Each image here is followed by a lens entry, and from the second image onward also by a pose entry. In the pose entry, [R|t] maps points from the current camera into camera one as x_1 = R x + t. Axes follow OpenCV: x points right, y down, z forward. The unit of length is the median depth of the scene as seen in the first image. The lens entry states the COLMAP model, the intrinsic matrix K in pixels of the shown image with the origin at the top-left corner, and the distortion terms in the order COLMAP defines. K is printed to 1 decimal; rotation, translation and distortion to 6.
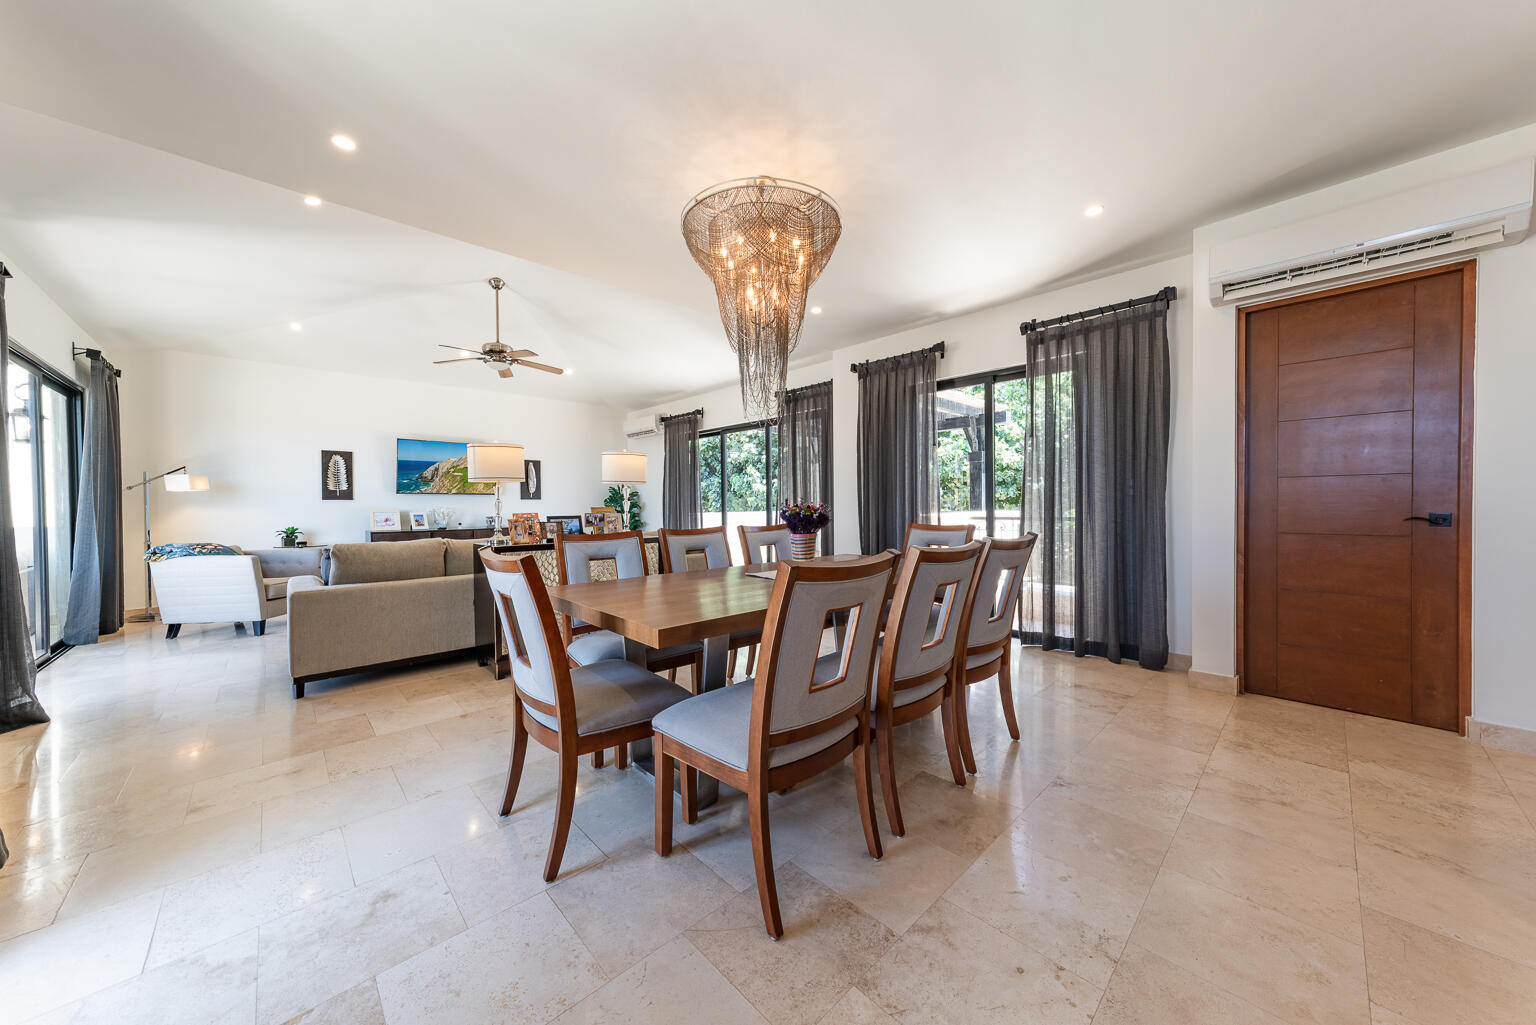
lens RADIAL K [[524.2, 0, 767.3], [0, 524.2, 507.2], [0, 0, 1]] dist [-0.000161, 0.004586]
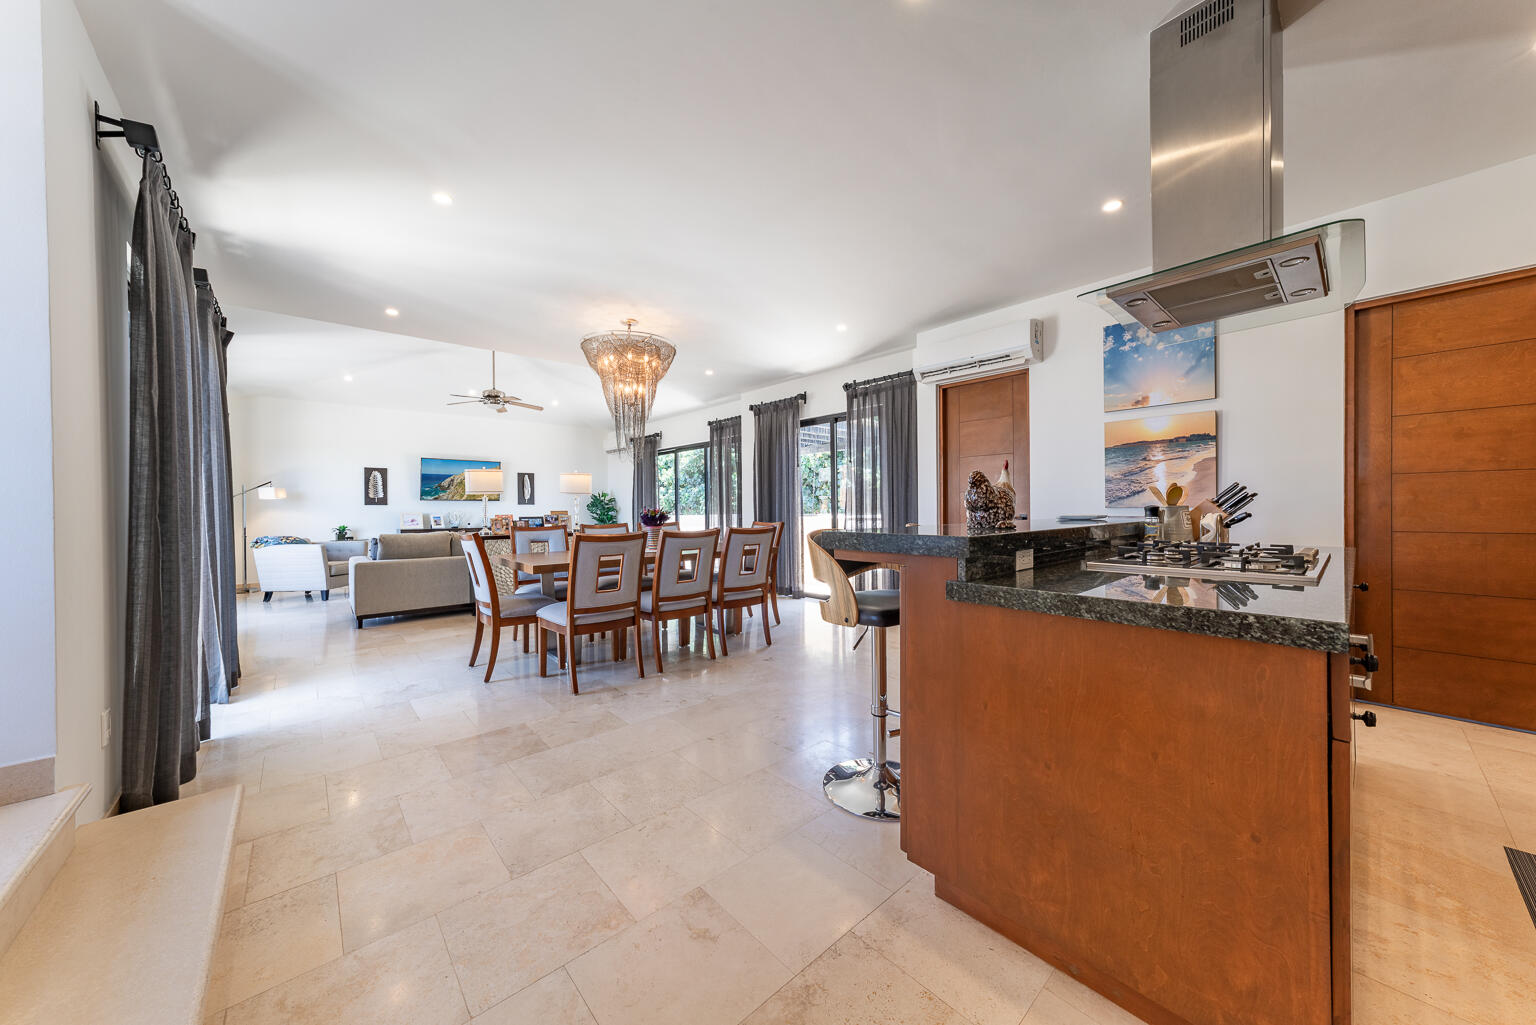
lens RADIAL K [[524.2, 0, 767.3], [0, 524.2, 507.2], [0, 0, 1]] dist [-0.000161, 0.004586]
pose [[0.999471, 0.000167, -0.032508, 0.278644], [-0.000397, 0.999975, -0.007071, 0.000059], [0.032506, 0.007080, 0.999446, -0.386106]]
